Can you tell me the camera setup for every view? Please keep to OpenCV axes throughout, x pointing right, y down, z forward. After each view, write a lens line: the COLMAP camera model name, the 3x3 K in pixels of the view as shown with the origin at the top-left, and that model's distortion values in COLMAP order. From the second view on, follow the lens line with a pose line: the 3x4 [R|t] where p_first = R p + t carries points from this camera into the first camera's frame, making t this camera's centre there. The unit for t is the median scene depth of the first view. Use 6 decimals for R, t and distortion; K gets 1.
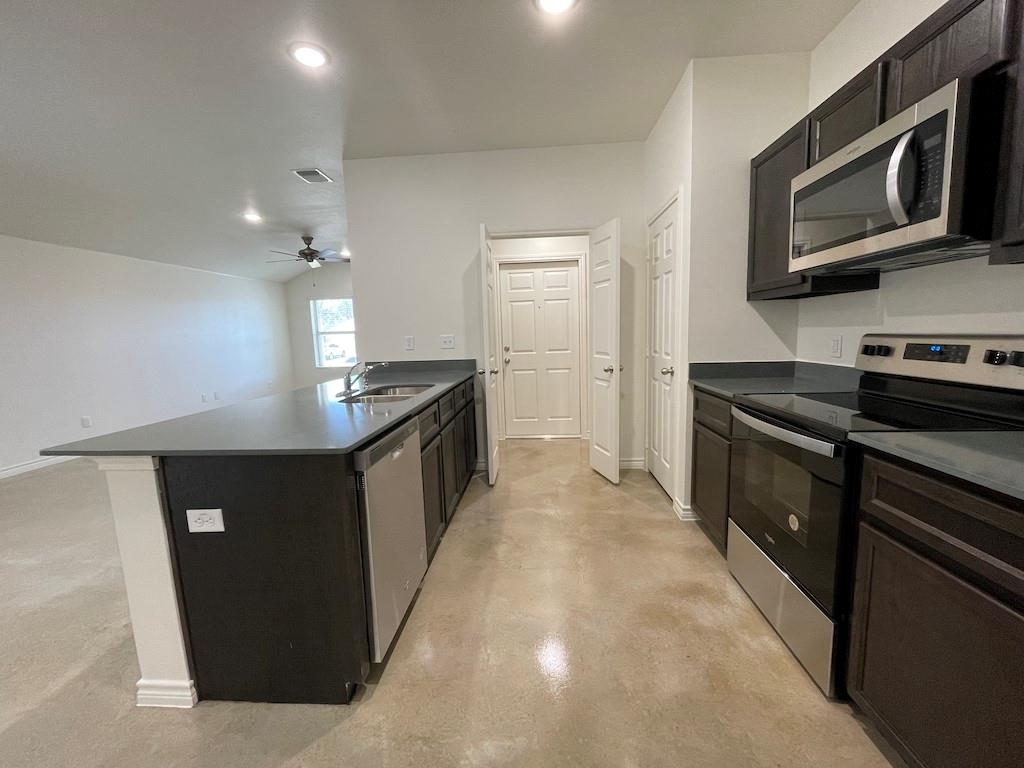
lens RADIAL K [[412.7, 0, 513.6], [0, 412.7, 381.8], [0, 0, 1]] dist [-0.002424, -0.000182]
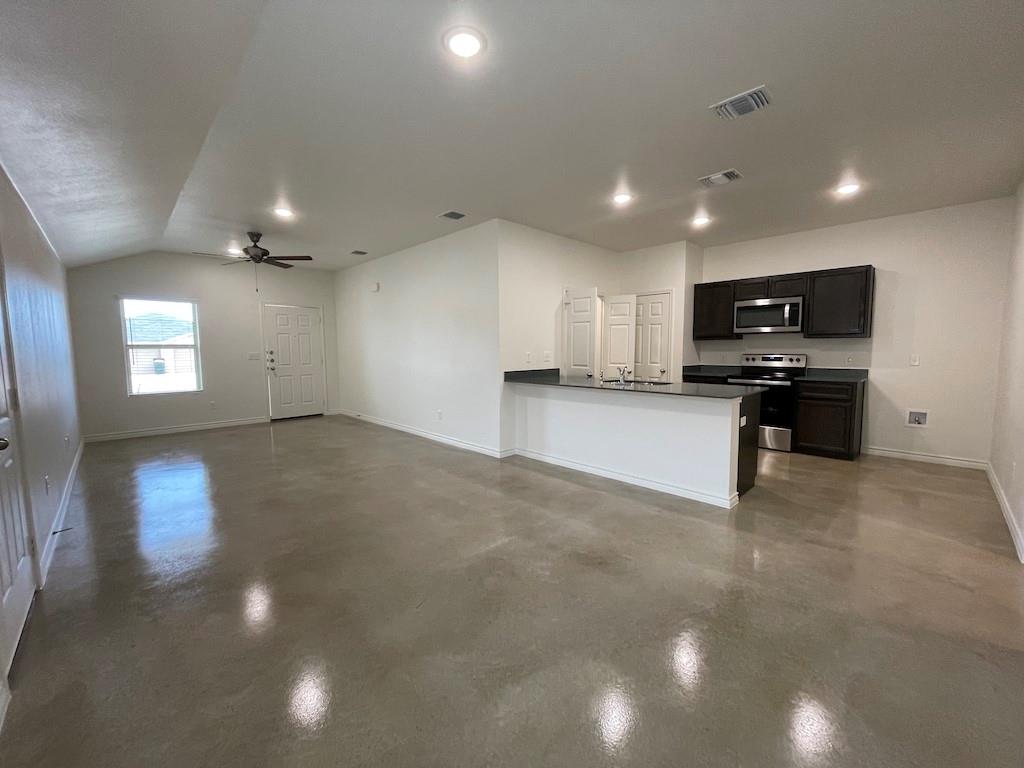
lens RADIAL K [[412.7, 0, 513.6], [0, 412.7, 381.8], [0, 0, 1]] dist [-0.002424, -0.000182]
pose [[0.669402, -0.036109, 0.742023, -2.648098], [0.074672, 0.997030, -0.018845, 0.021684], [-0.739138, 0.068023, 0.670110, 0.229611]]
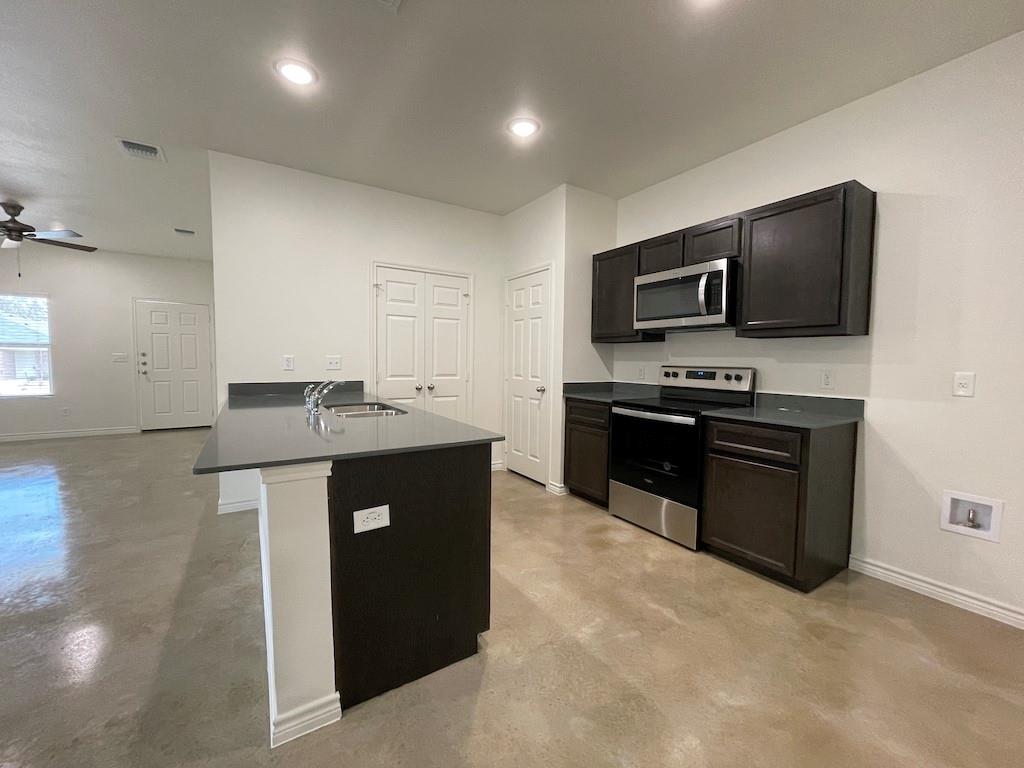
lens RADIAL K [[412.7, 0, 513.6], [0, 412.7, 381.8], [0, 0, 1]] dist [-0.002424, -0.000182]
pose [[0.802907, 0.006533, 0.596068, -0.800321], [0.035269, 0.997668, -0.058443, 0.041268], [-0.595059, 0.067947, 0.800804, -0.075582]]
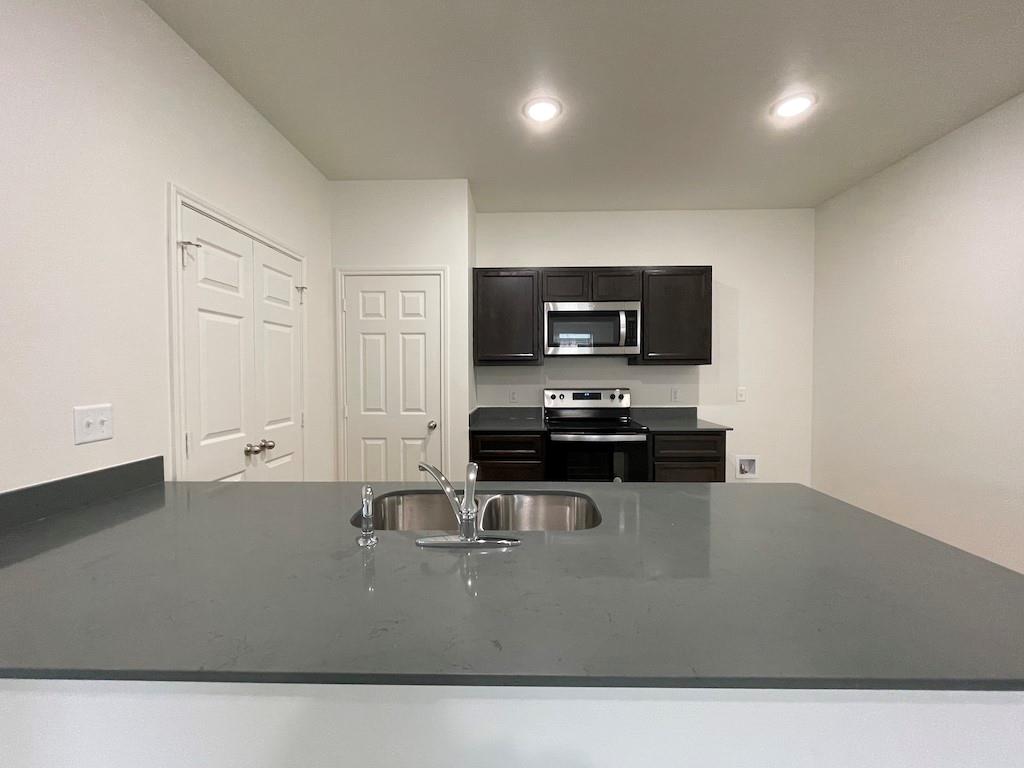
lens RADIAL K [[412.7, 0, 513.6], [0, 412.7, 381.8], [0, 0, 1]] dist [-0.002424, -0.000182]
pose [[-0.040623, 0.001990, 0.999173, -1.097878], [0.123521, 0.992337, 0.003045, -0.177187], [-0.991510, 0.123542, -0.040558, 1.260749]]
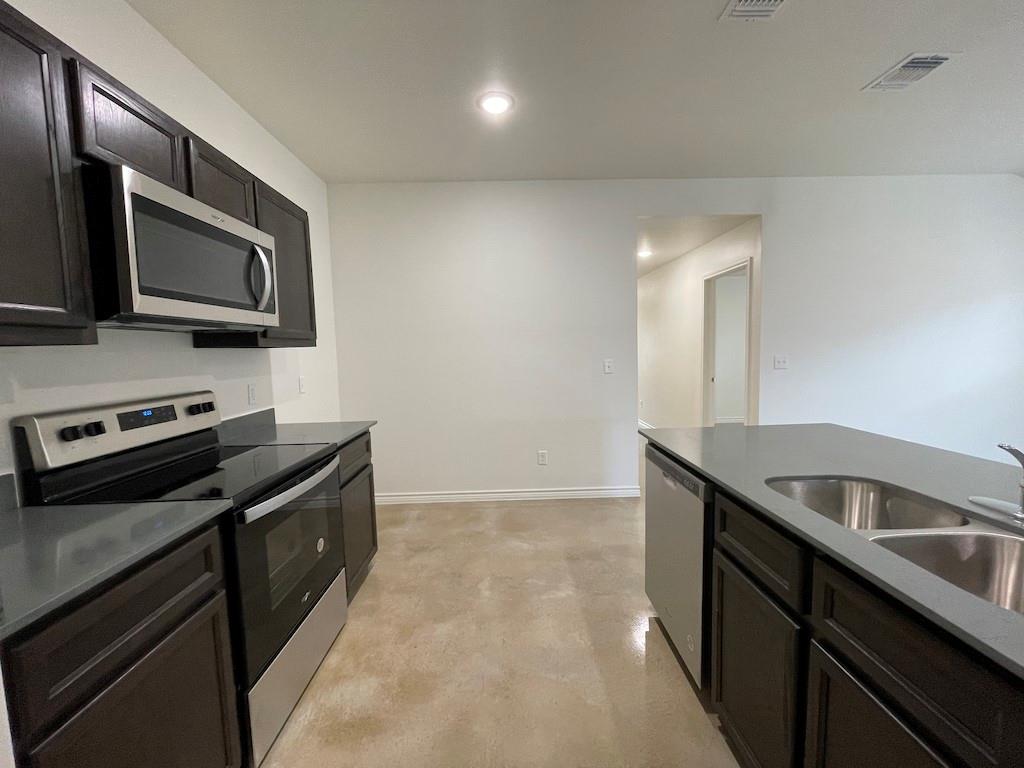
lens RADIAL K [[412.7, 0, 513.6], [0, 412.7, 381.8], [0, 0, 1]] dist [-0.002424, -0.000182]
pose [[-0.994777, 0.065390, -0.078372, 0.158714], [0.048303, 0.978010, 0.202888, -0.270578], [0.089915, 0.198043, -0.976061, 1.740533]]
